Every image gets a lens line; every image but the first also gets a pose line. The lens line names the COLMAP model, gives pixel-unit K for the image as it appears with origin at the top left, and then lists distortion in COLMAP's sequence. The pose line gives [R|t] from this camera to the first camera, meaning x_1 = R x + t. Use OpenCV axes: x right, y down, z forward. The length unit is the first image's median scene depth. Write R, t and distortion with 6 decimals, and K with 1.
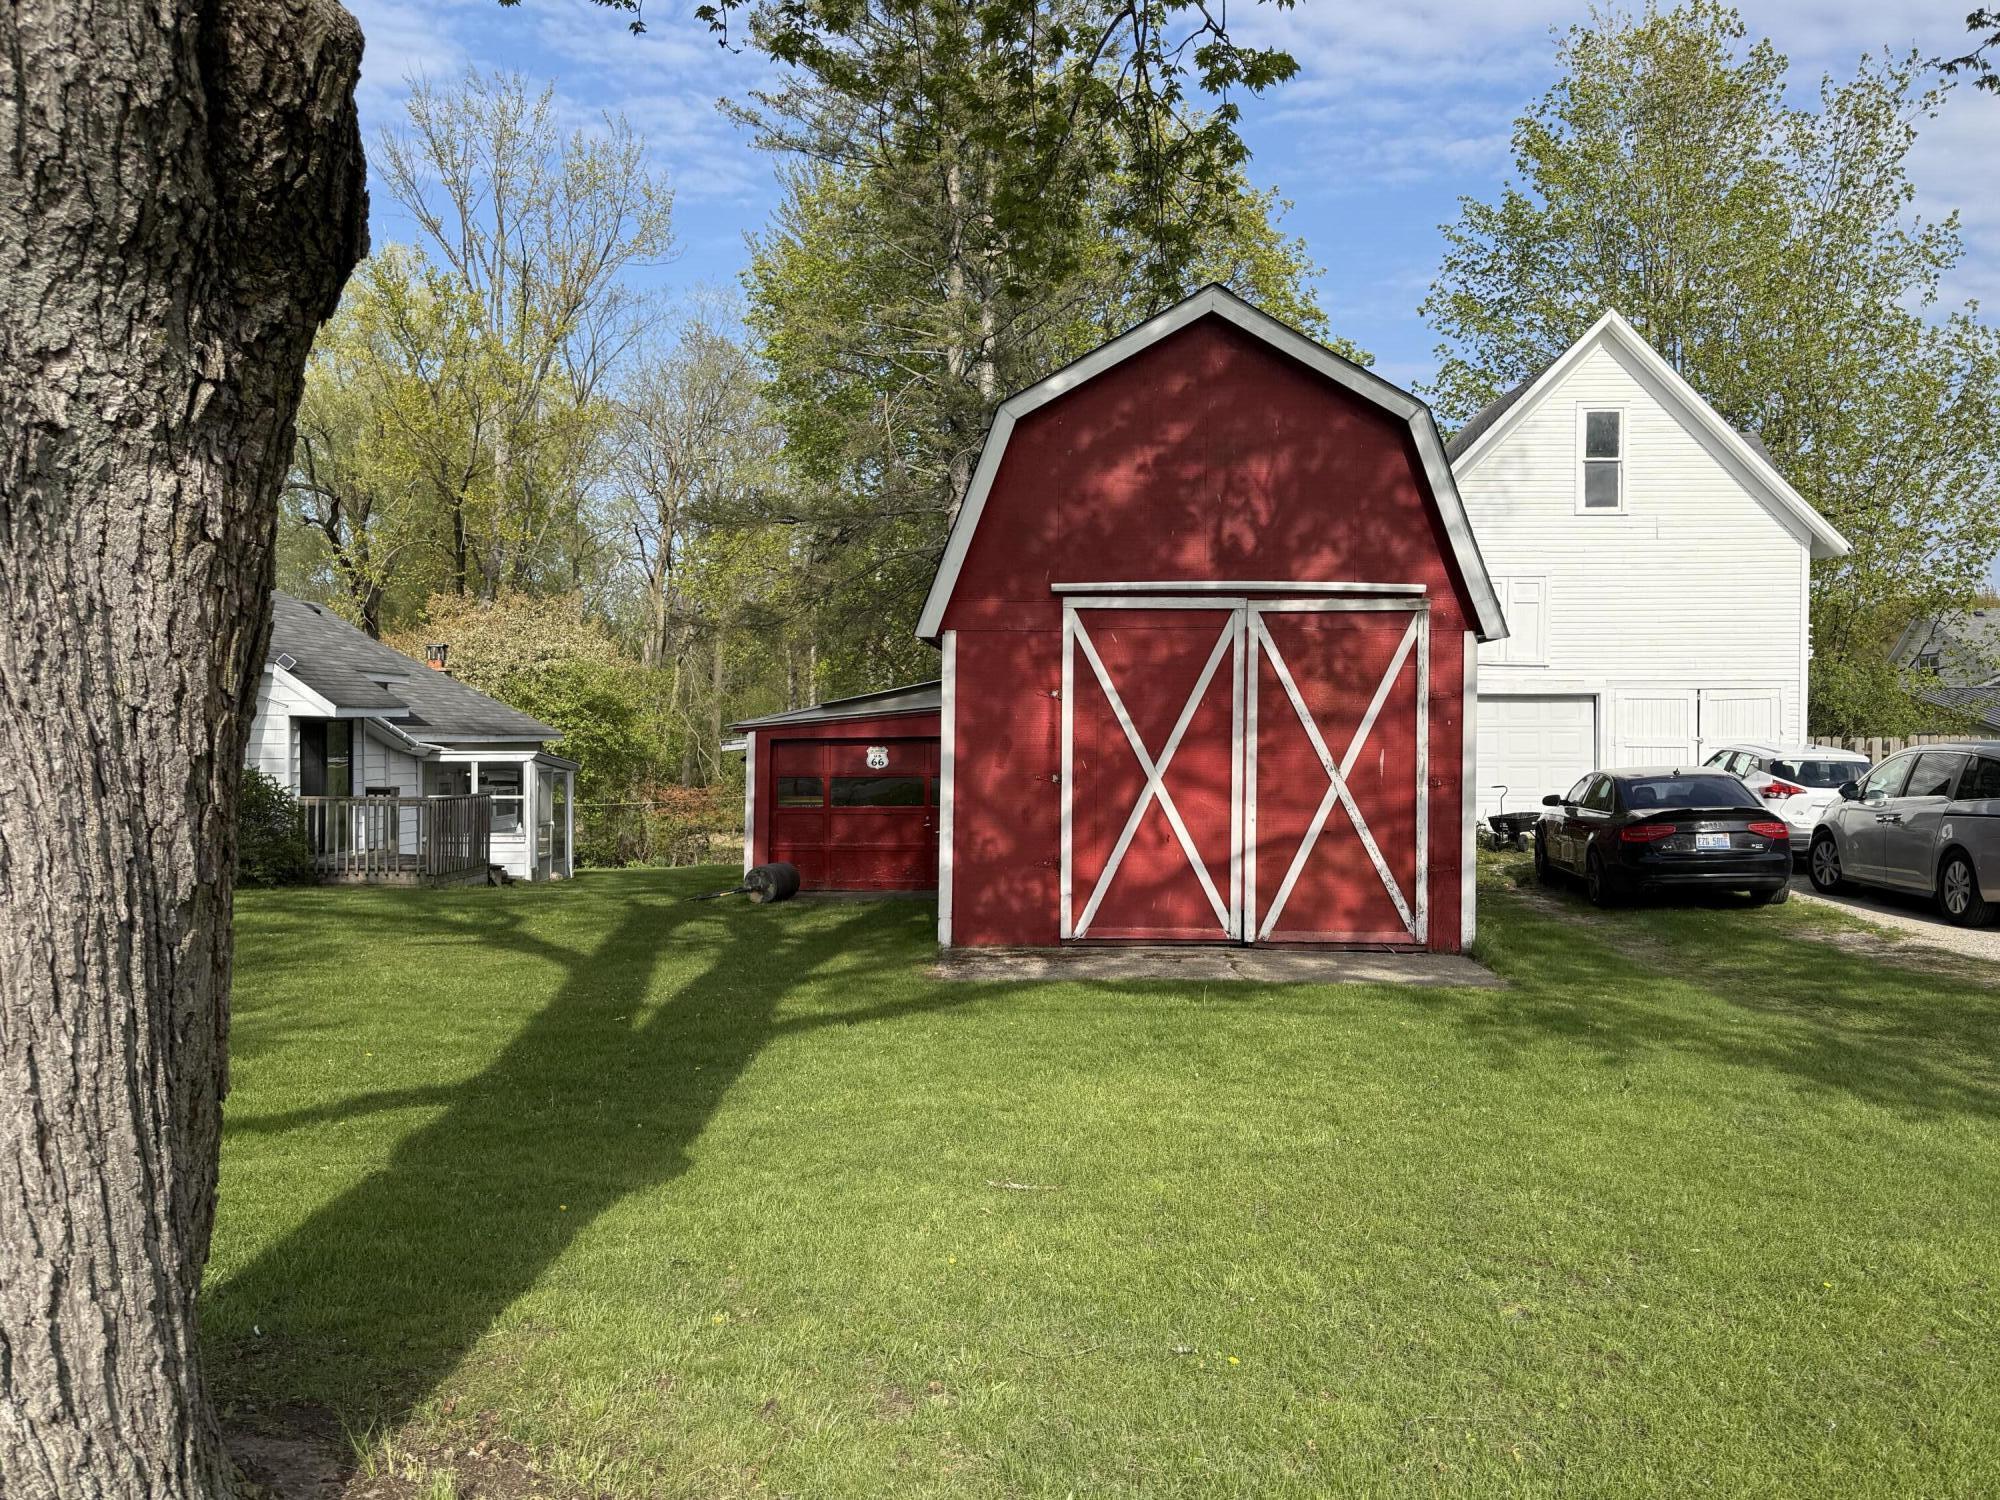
lens RADIAL K [[1592.0, 0, 994.1], [0, 1592.0, 747.9], [0, 0, 1]] dist [0.143311, -0.271684]
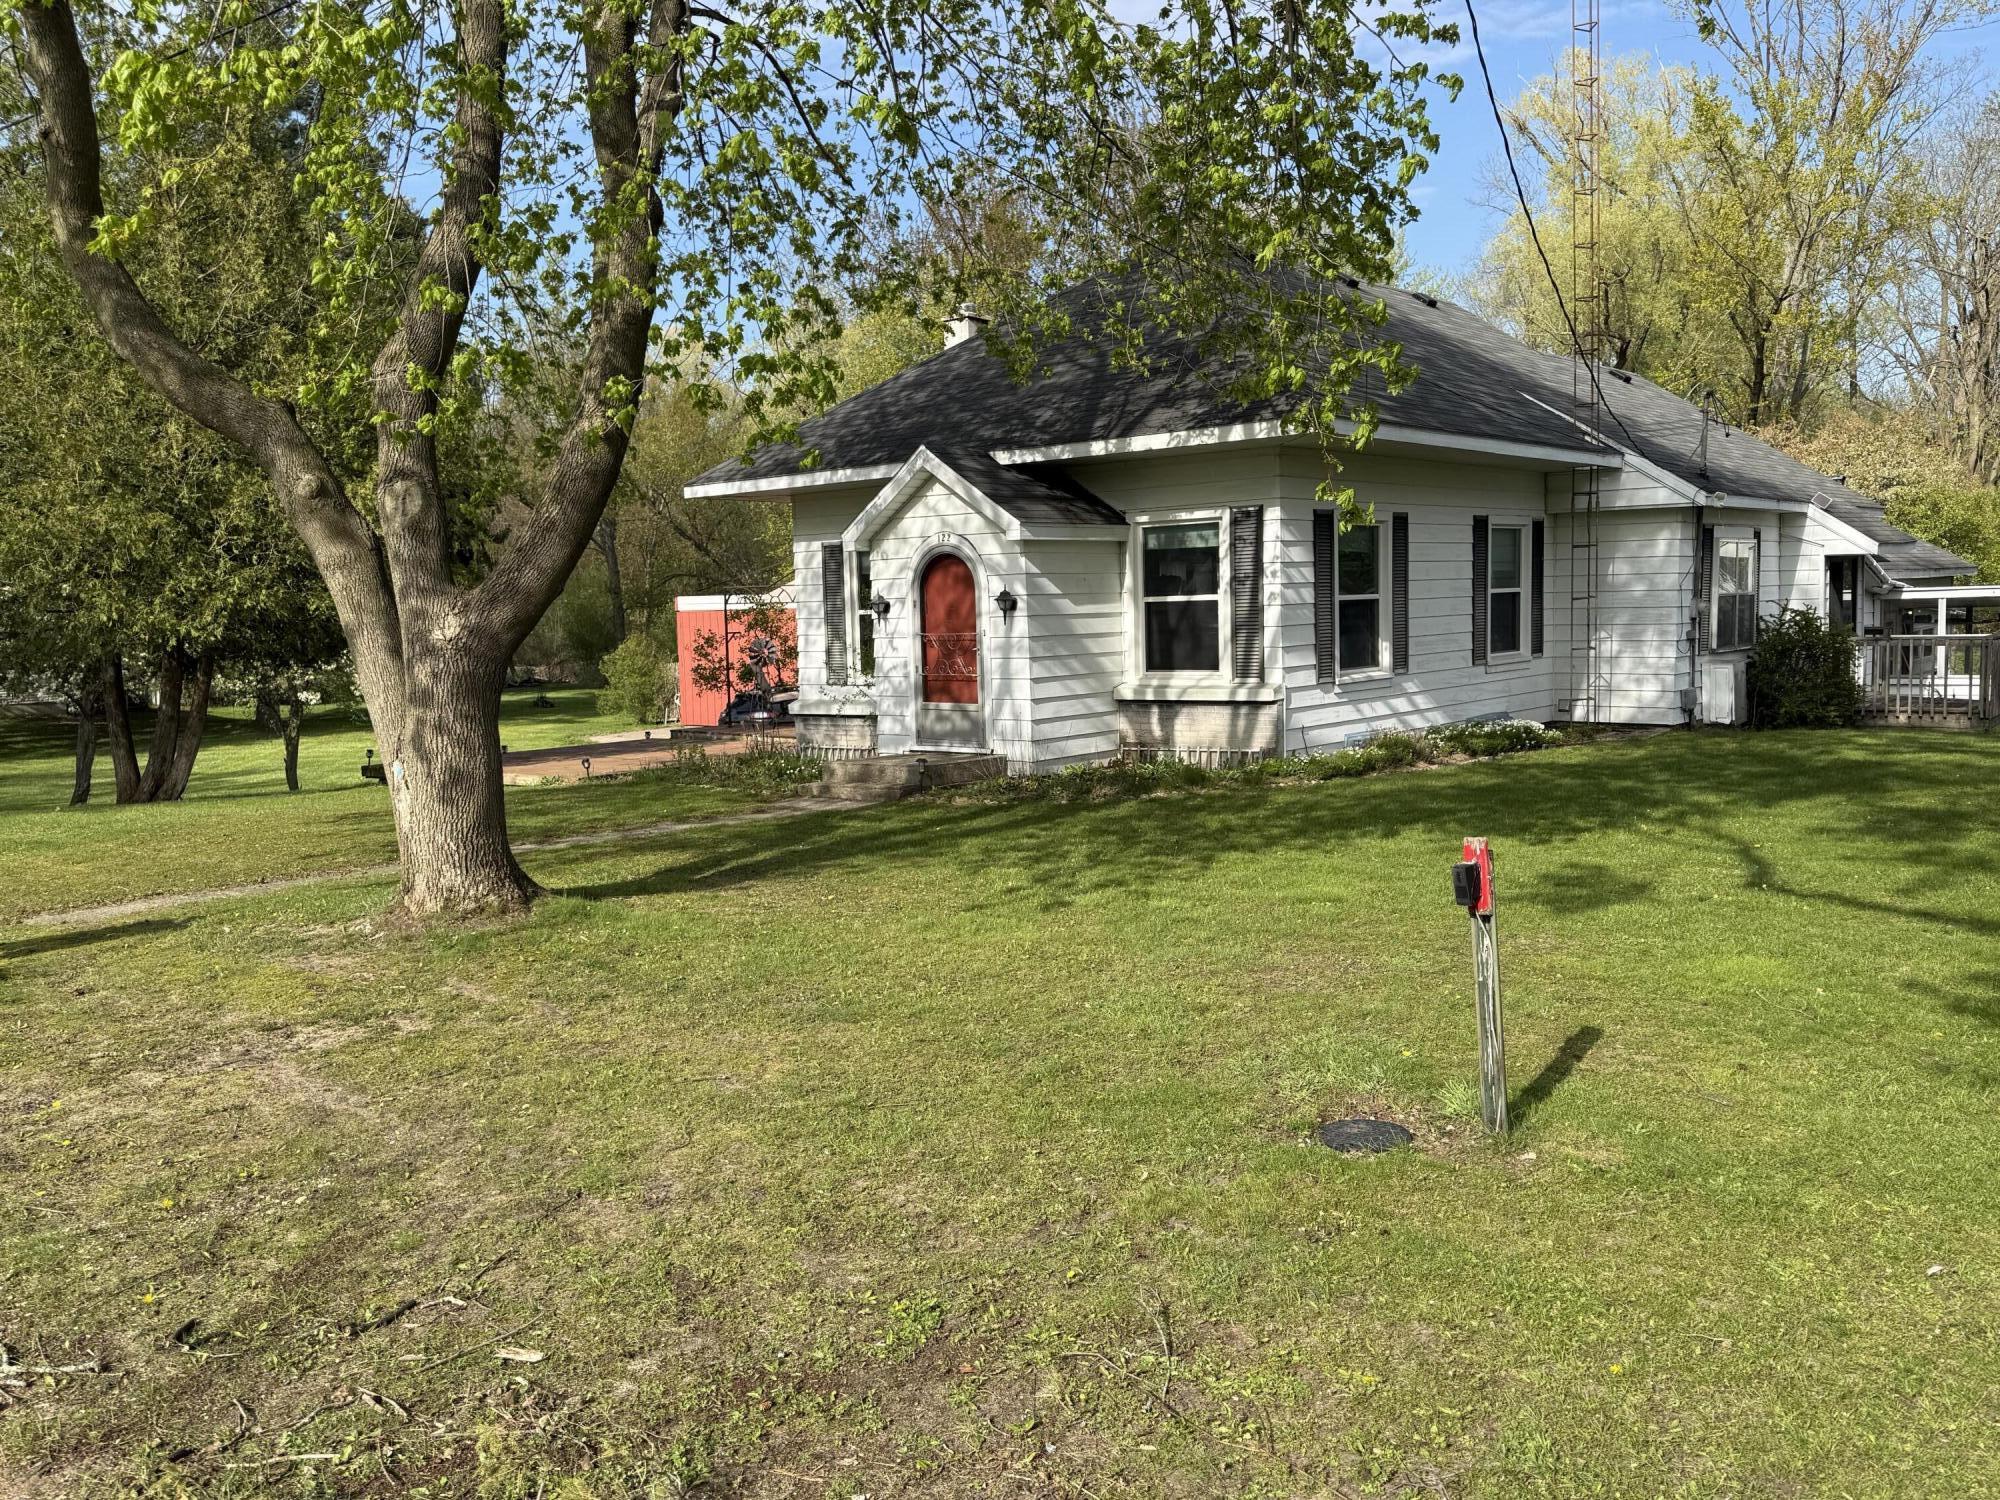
lens RADIAL K [[1592.0, 0, 994.1], [0, 1592.0, 747.9], [0, 0, 1]] dist [0.143311, -0.271684]
pose [[0.790138, 0.025430, -0.612402, -0.199125], [0.033256, 0.995889, 0.084261, -0.002611], [0.612026, -0.086944, 0.786044, -0.080364]]
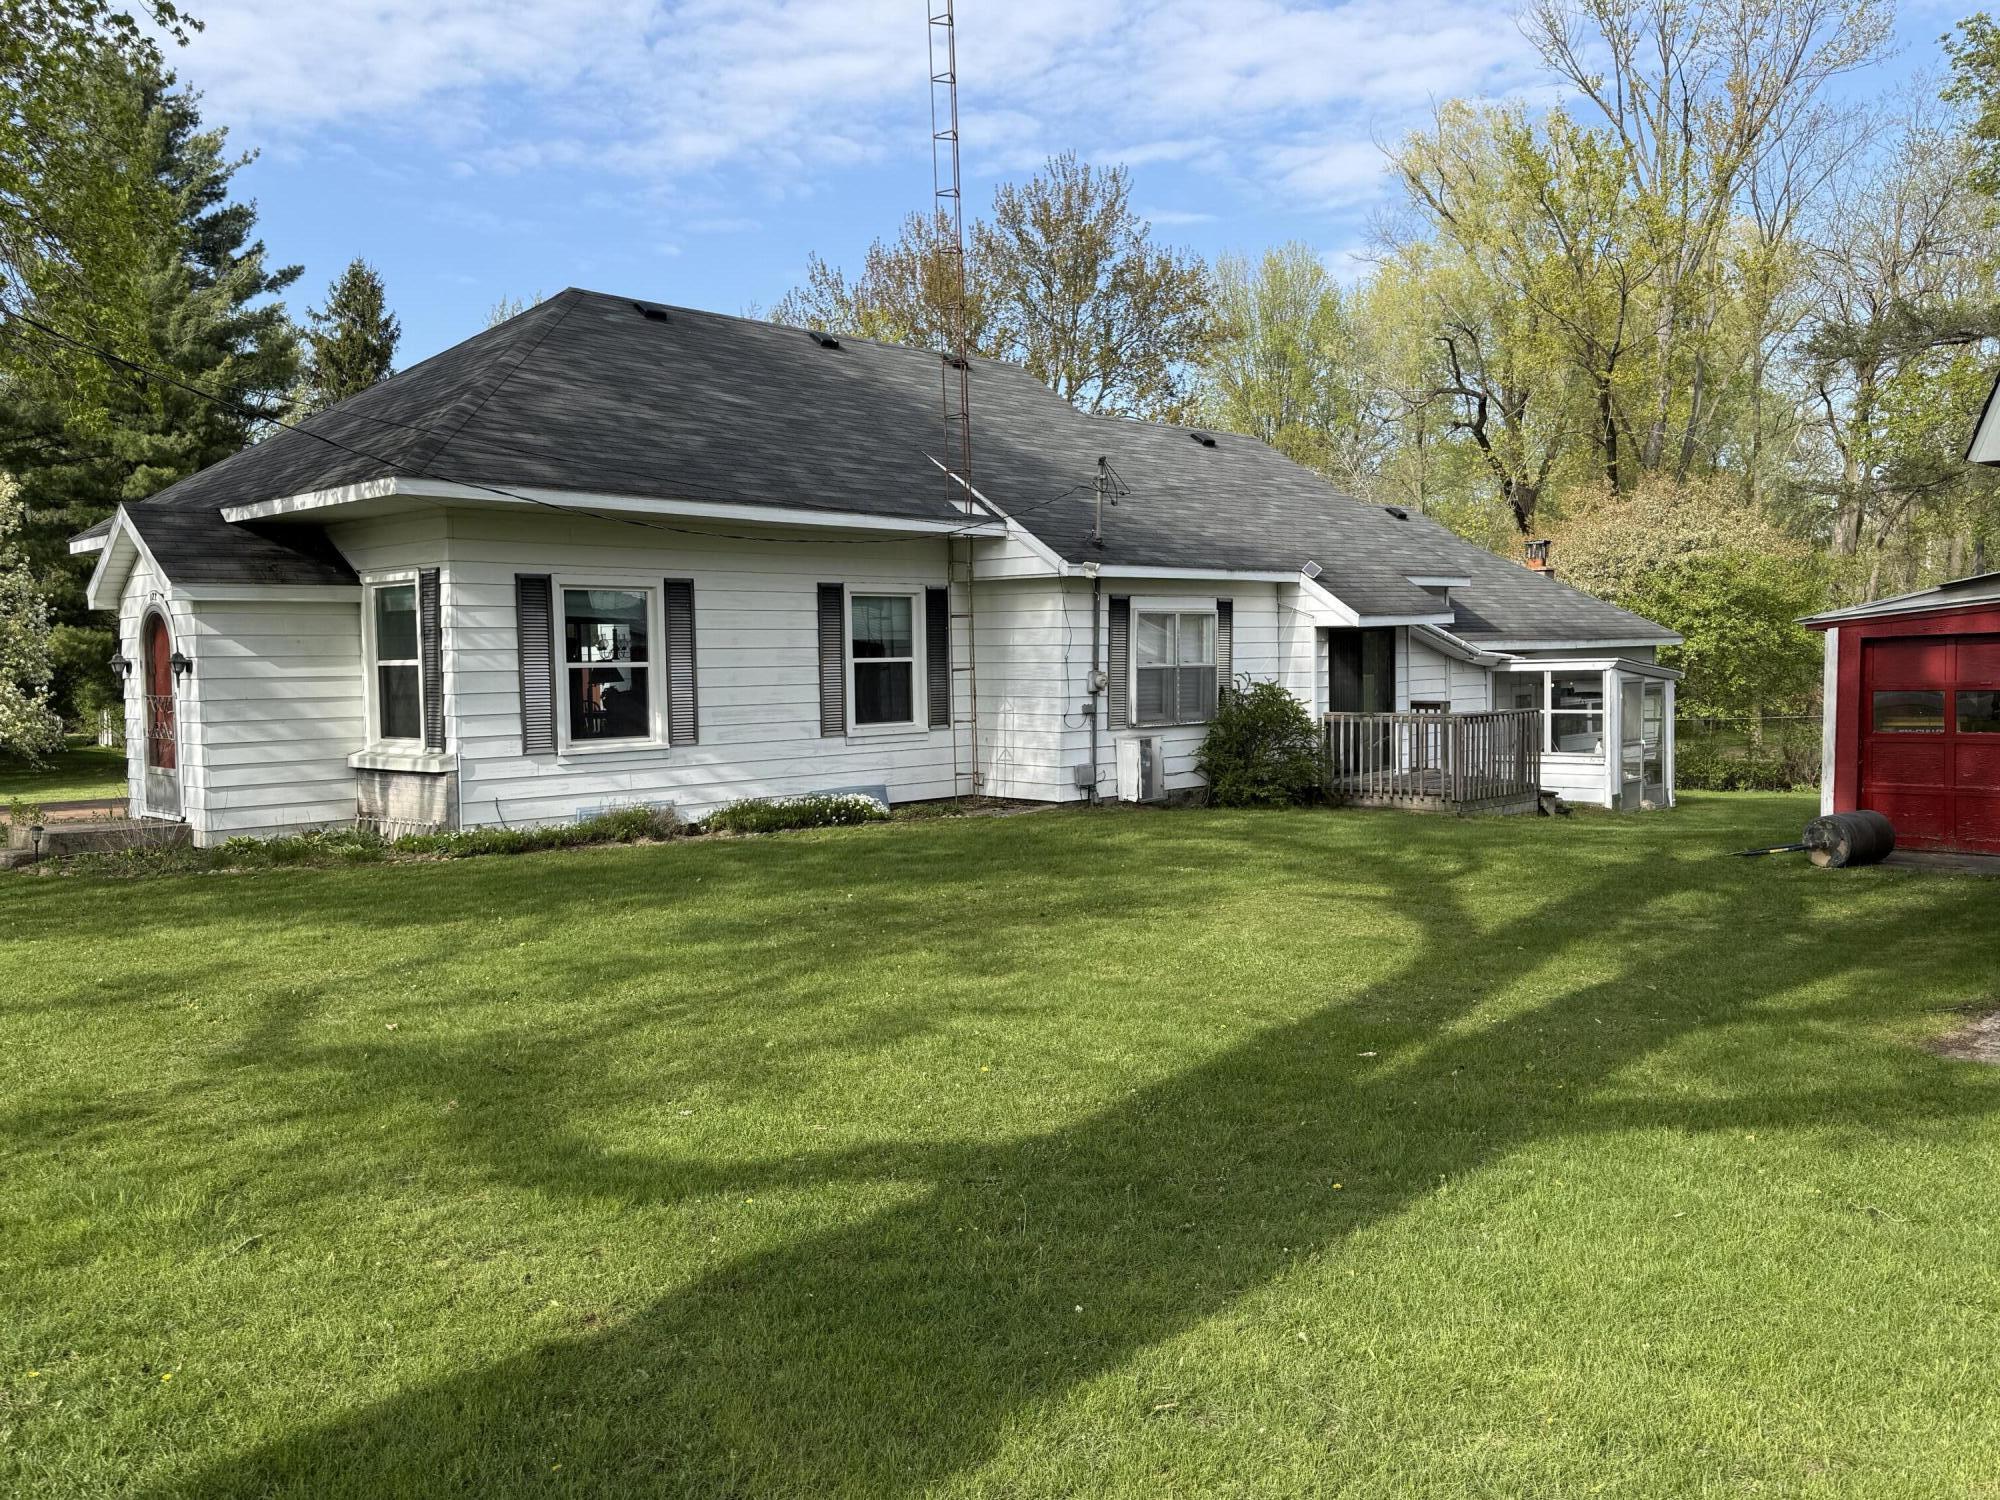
lens RADIAL K [[1592.0, 0, 994.1], [0, 1592.0, 747.9], [0, 0, 1]] dist [0.143311, -0.271684]
pose [[0.748733, 0.019268, -0.662591, 0.039976], [0.019450, 0.998508, 0.051016, -0.000488], [0.662586, -0.051085, 0.747242, 0.151515]]
